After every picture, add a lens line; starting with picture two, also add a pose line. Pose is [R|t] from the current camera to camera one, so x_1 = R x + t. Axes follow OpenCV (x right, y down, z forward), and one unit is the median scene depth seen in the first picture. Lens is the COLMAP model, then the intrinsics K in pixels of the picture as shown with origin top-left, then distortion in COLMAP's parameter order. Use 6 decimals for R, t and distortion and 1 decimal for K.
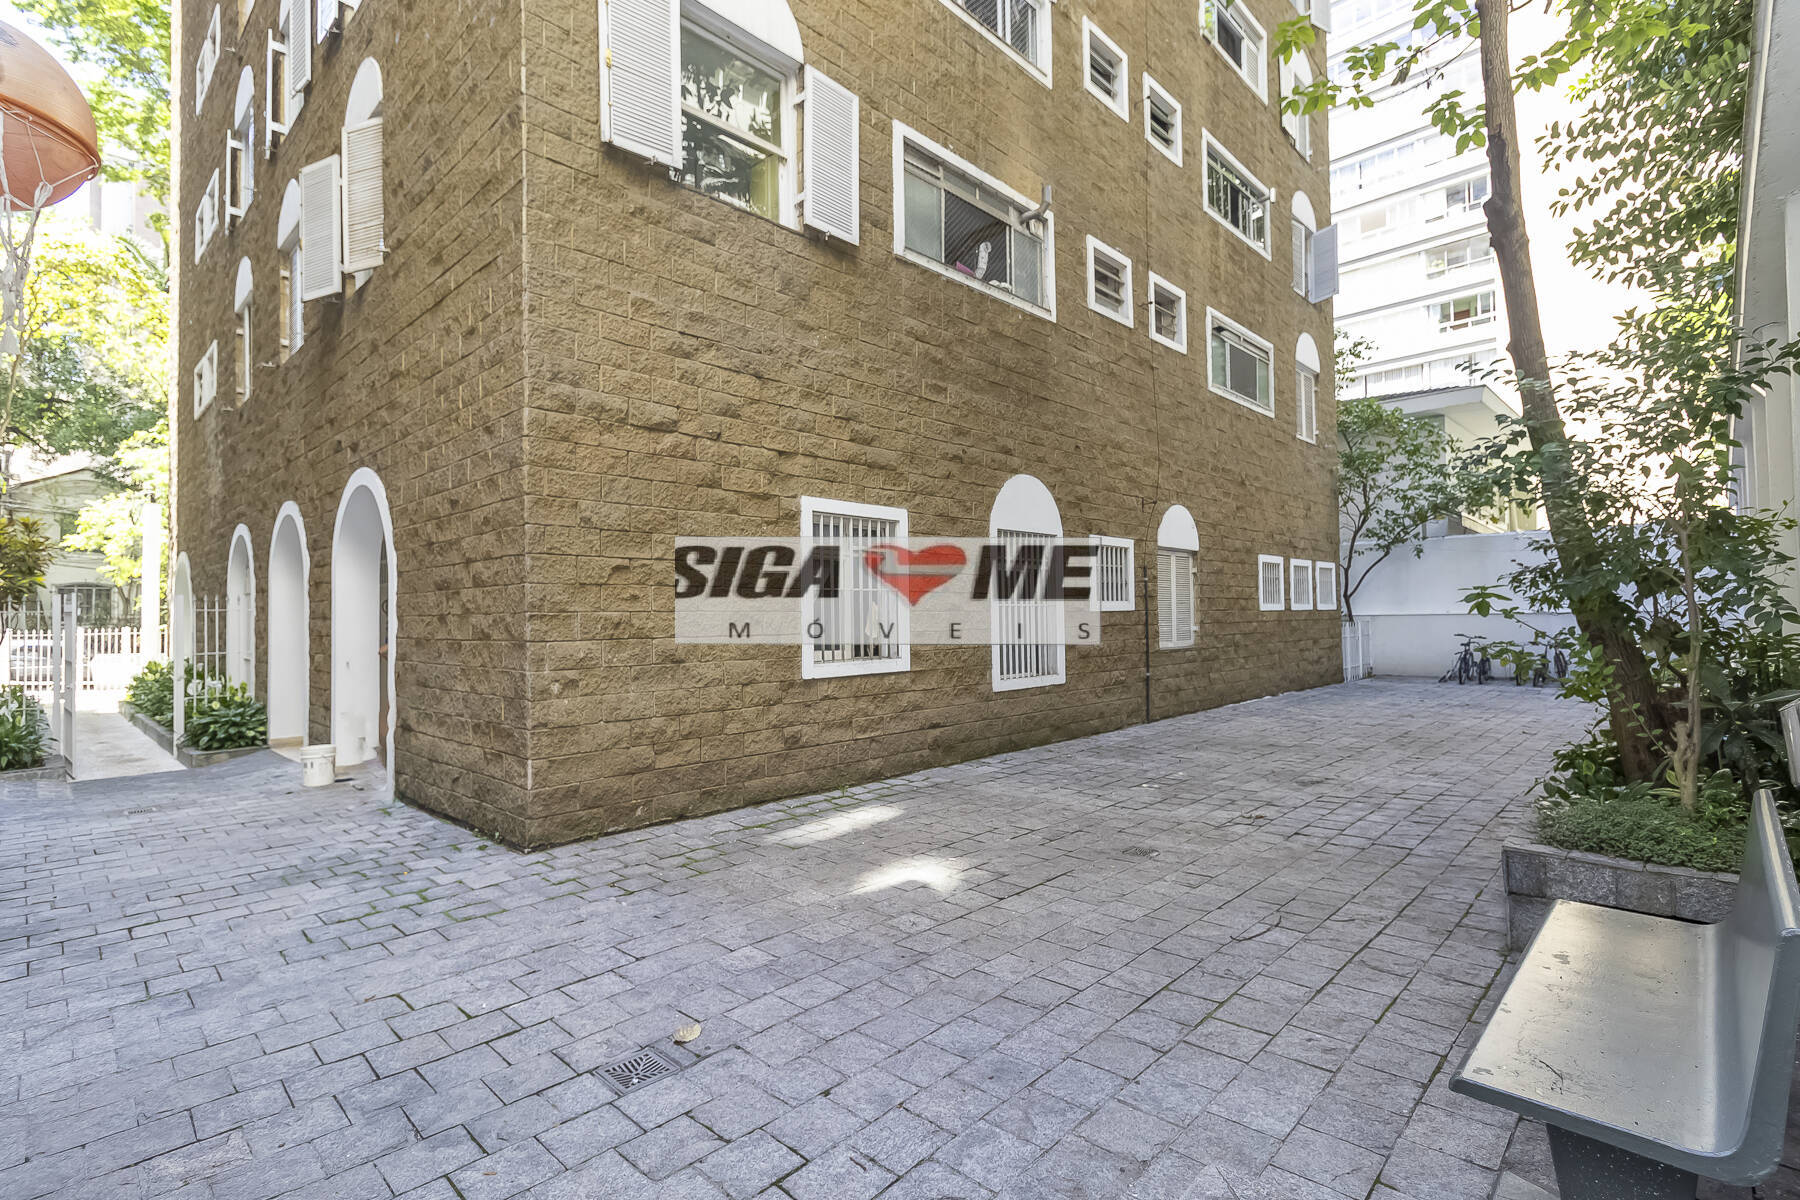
lens RADIAL K [[846.0, 0, 898.7], [0, 846.0, 602.1], [0, 0, 1]] dist [-0.000174, 0.000033]
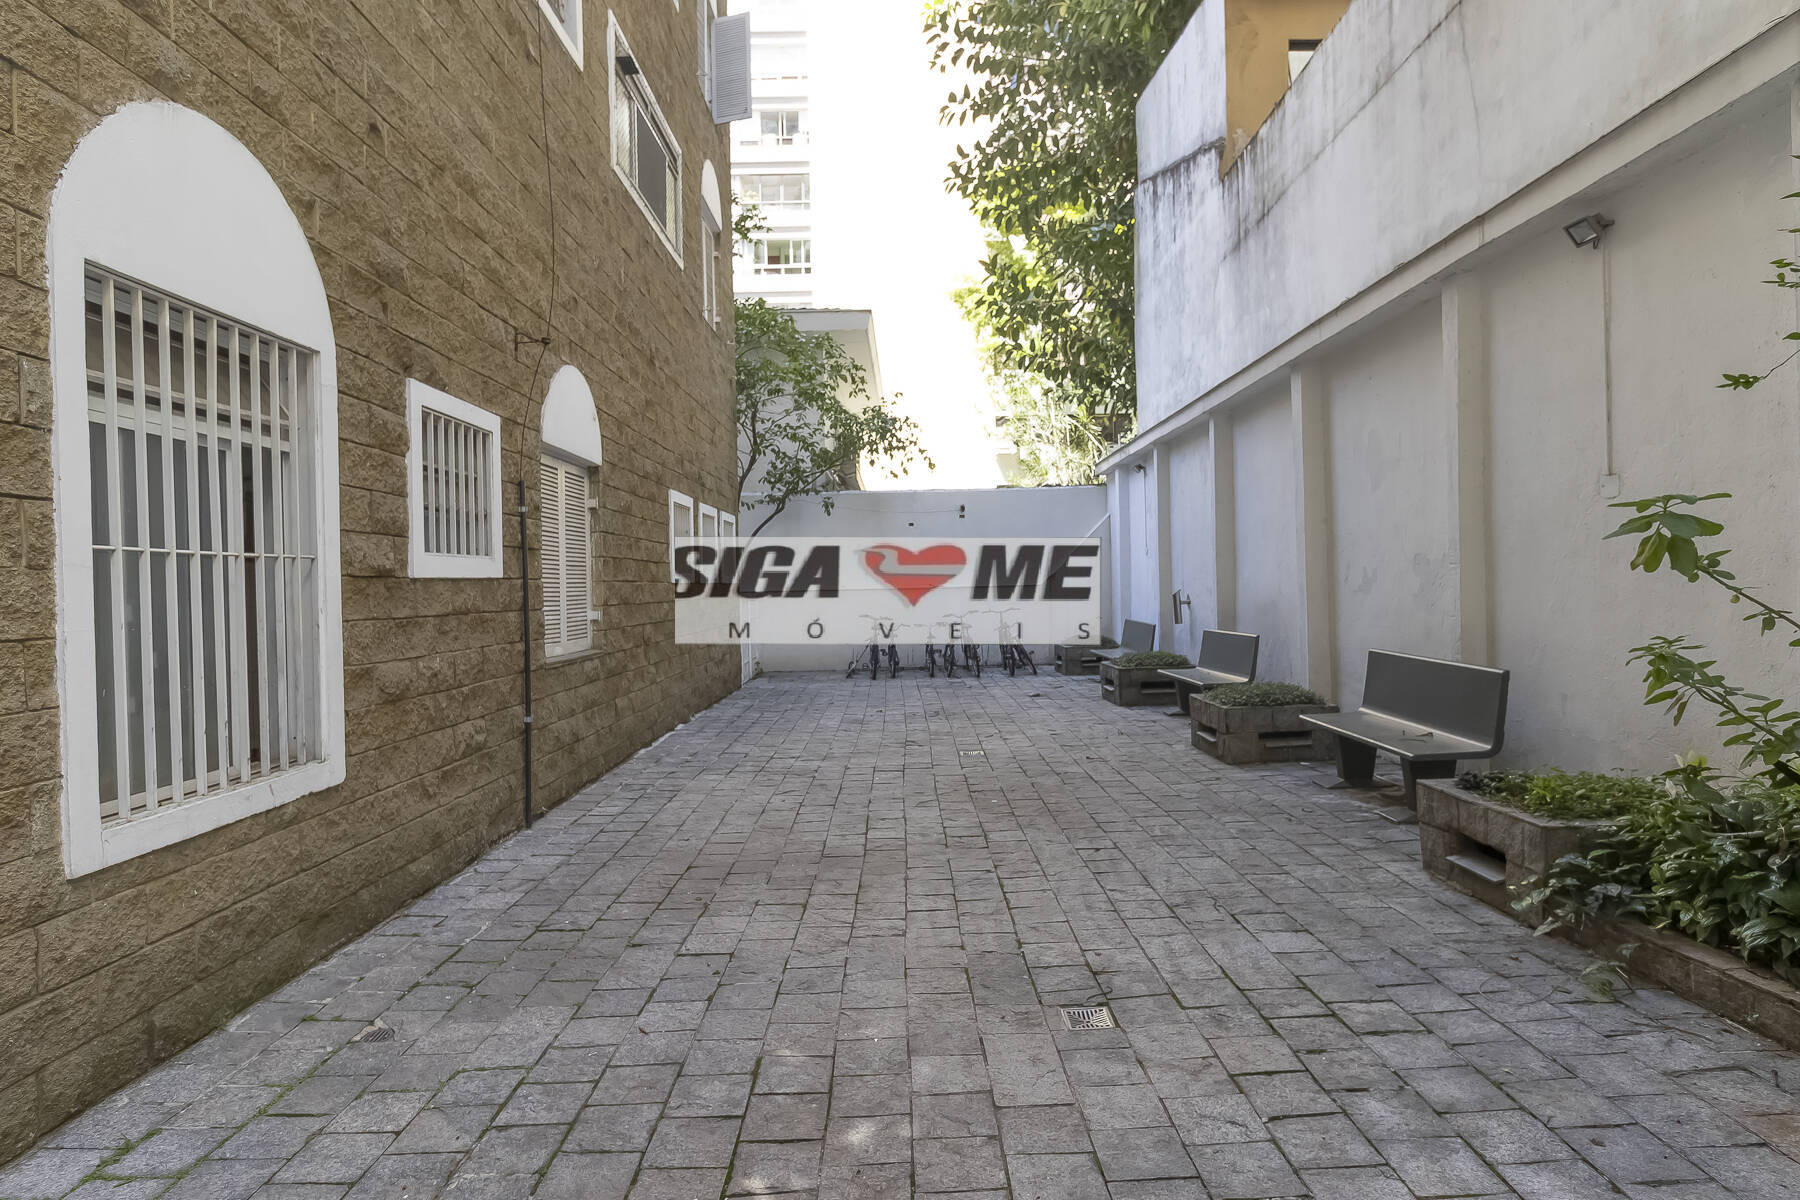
lens RADIAL K [[998.7, 0, 904.8], [0, 998.7, 593.9], [0, 0, 1]] dist [0.007709, 0.000940]
pose [[0.712964, -0.002737, 0.701195, 0.056728], [-0.007356, 0.999908, 0.011382, 0.009424], [-0.701162, -0.013273, 0.712879, 0.429780]]
